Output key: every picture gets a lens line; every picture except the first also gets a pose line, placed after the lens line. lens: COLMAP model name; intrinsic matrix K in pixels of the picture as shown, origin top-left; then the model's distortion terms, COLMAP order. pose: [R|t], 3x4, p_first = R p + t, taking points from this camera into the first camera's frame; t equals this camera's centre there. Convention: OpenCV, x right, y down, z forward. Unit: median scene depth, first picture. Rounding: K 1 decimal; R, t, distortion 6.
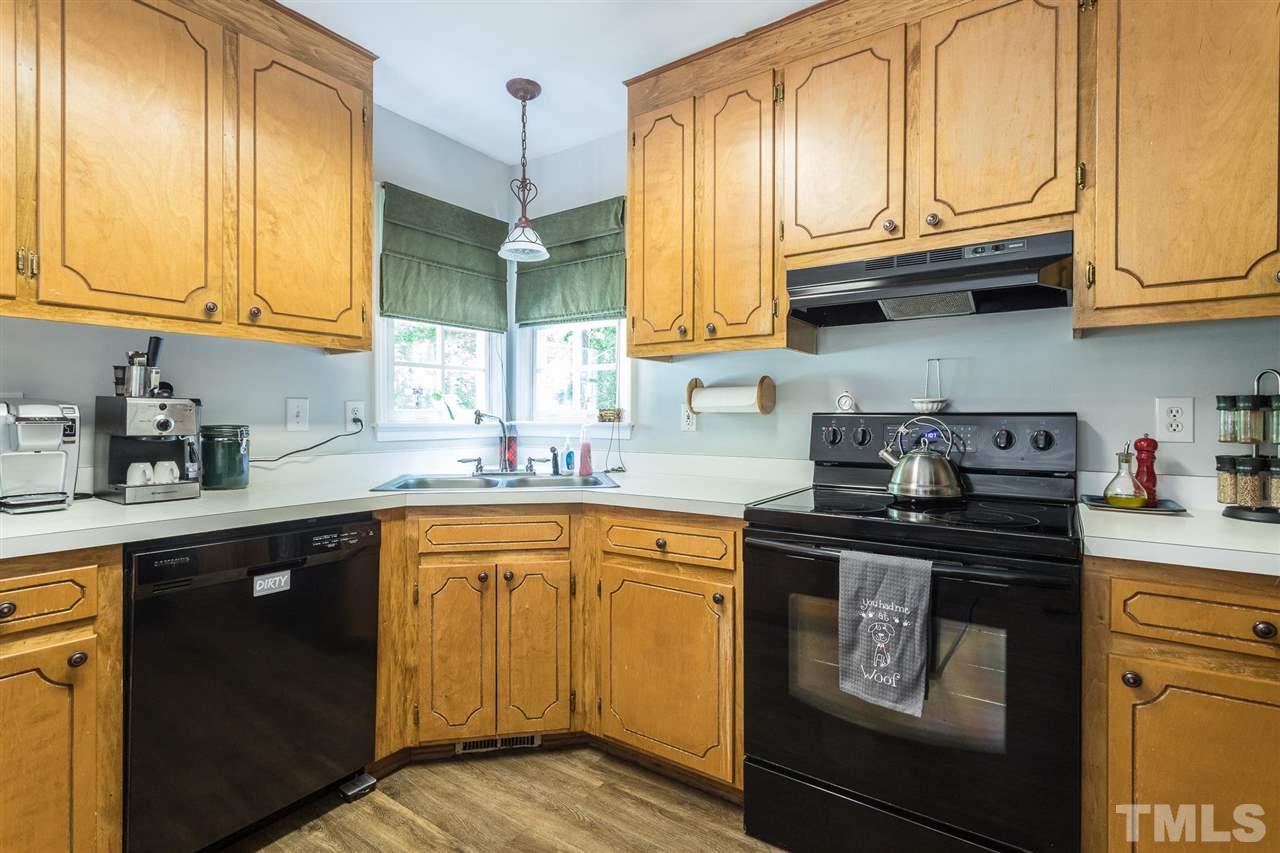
lens RADIAL K [[613.2, 0, 622.8], [0, 613.2, 419.9], [0, 0, 1]] dist [0.001362, 0.003176]
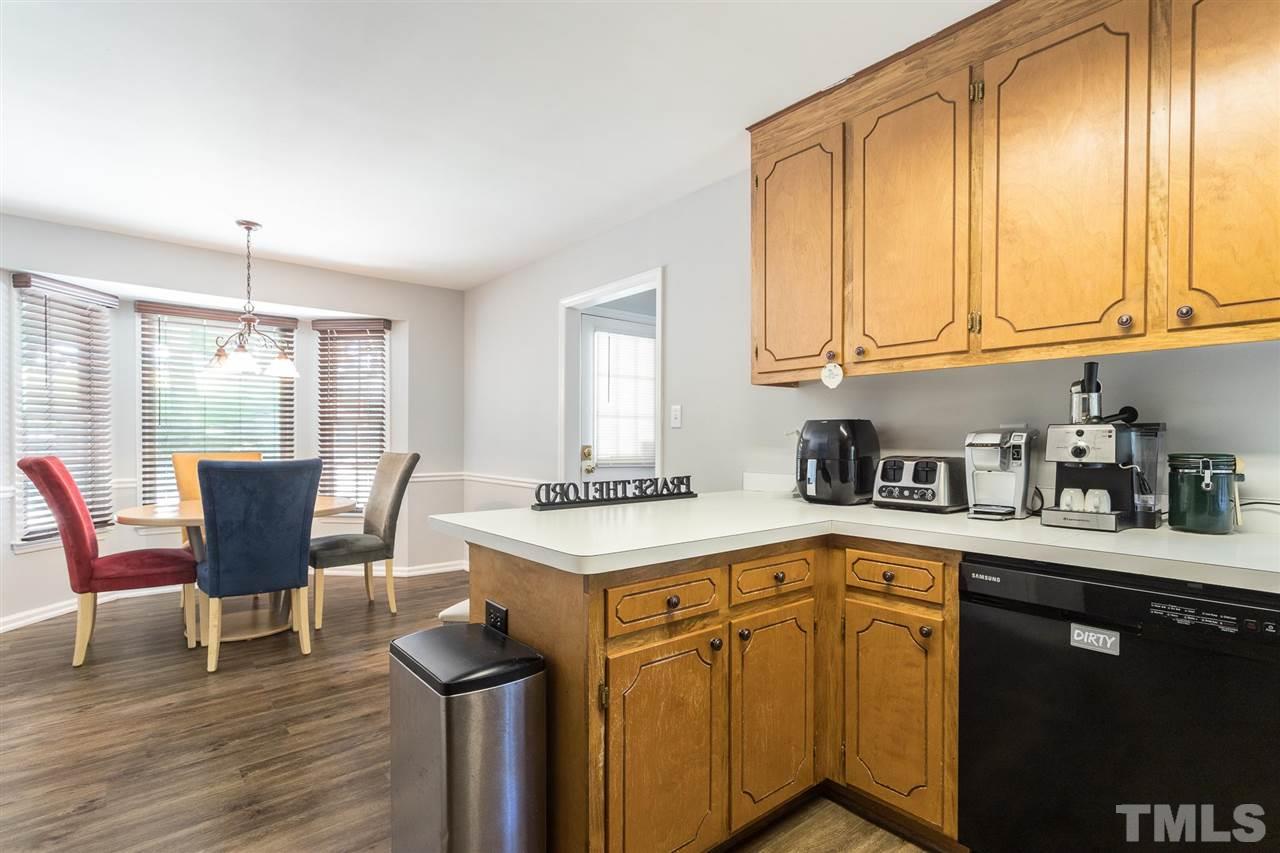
lens RADIAL K [[613.2, 0, 625.4], [0, 613.2, 446.0], [0, 0, 1]] dist [0.001362, 0.003176]
pose [[-0.258980, 0.005686, -0.965866, 0.375420], [-0.007674, 0.999939, 0.007944, -0.003002], [0.965852, 0.009470, -0.258921, 0.528466]]
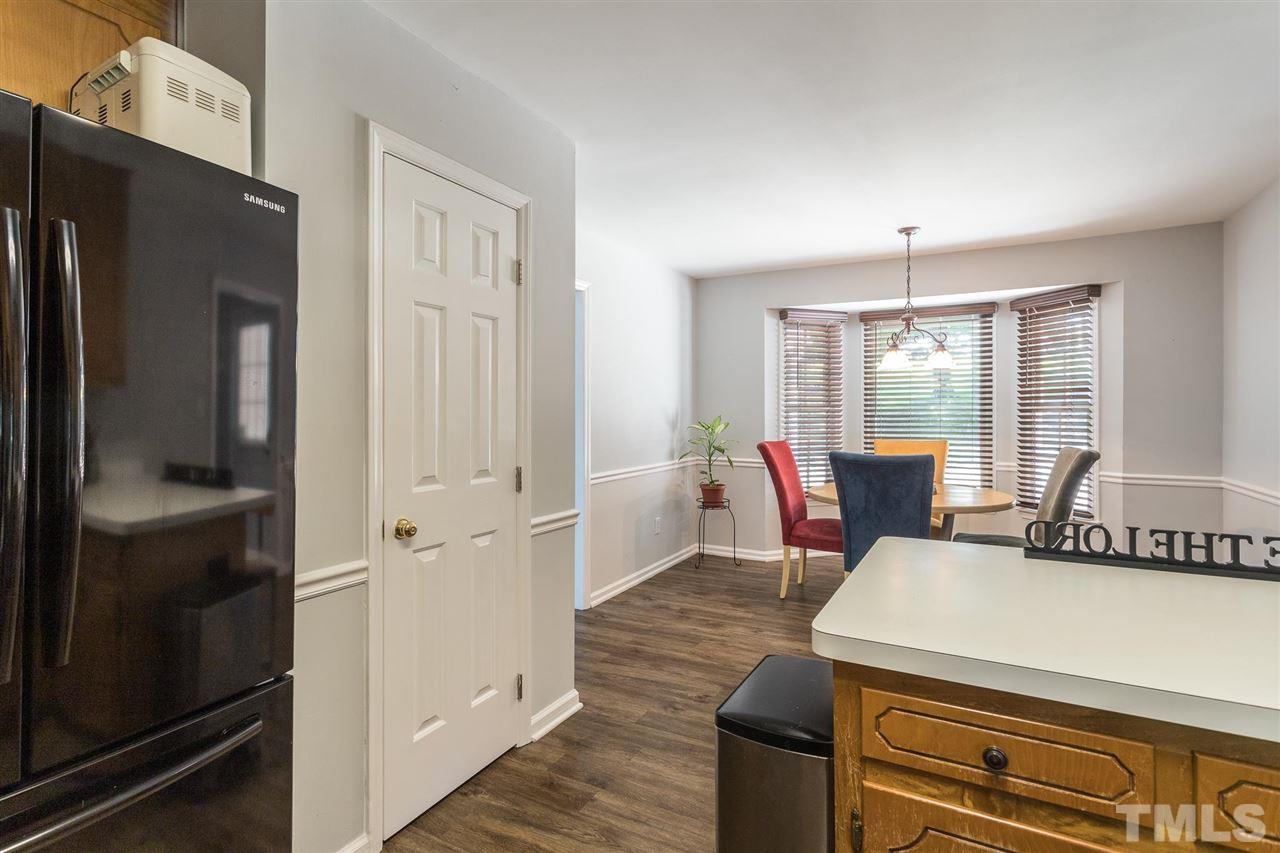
lens RADIAL K [[613.2, 0, 647.7], [0, 613.2, 408.0], [0, 0, 1]] dist [0.001362, 0.003176]
pose [[-0.991927, -0.005362, -0.126694, -0.097079], [-0.004810, 0.999978, -0.004665, -0.066625], [0.126716, -0.004018, -0.991931, 0.840081]]
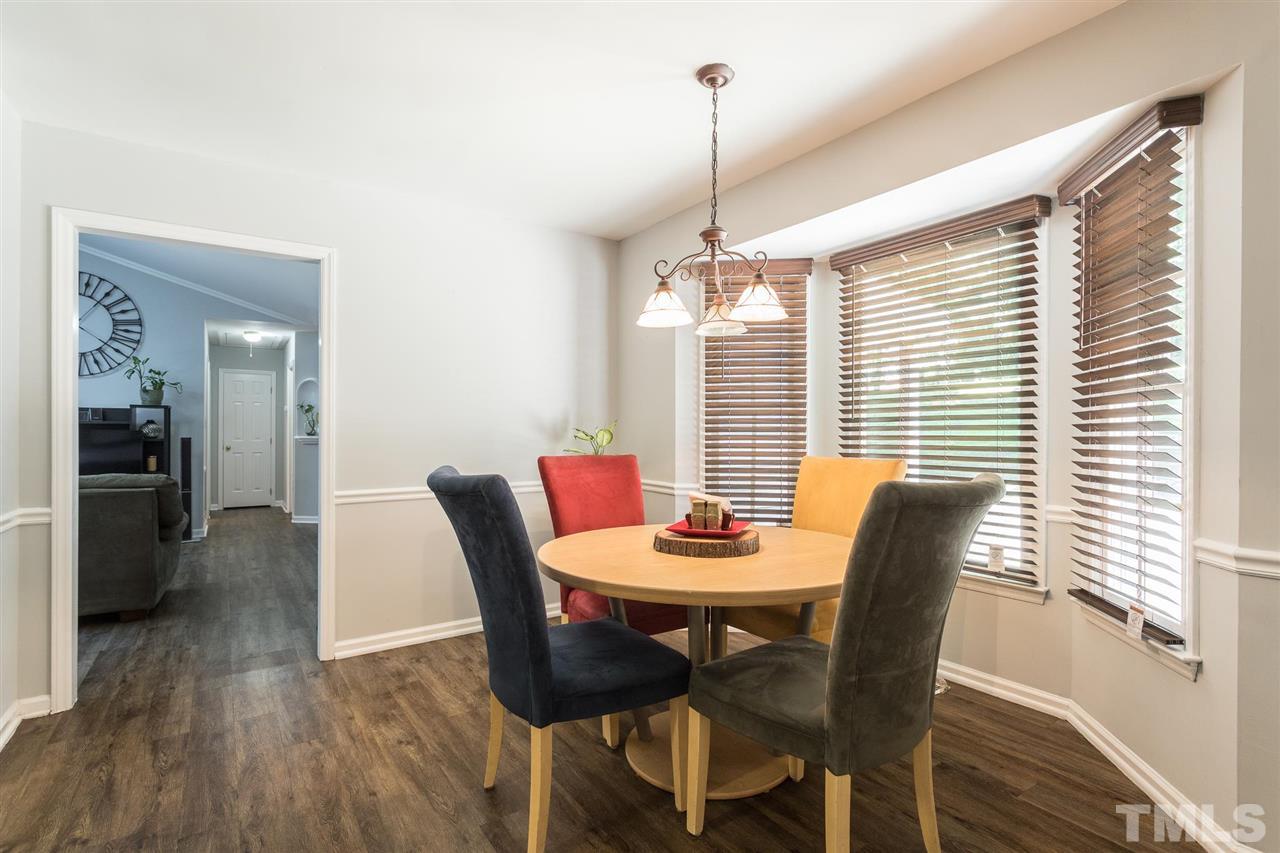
lens RADIAL K [[613.2, 0, 648.0], [0, 613.2, 433.3], [0, 0, 1]] dist [0.001362, 0.003176]
pose [[-0.944006, -0.007180, 0.329850, -1.618349], [-0.006585, 0.999974, 0.002924, -0.008327], [-0.329863, 0.000588, -0.944029, -0.050852]]
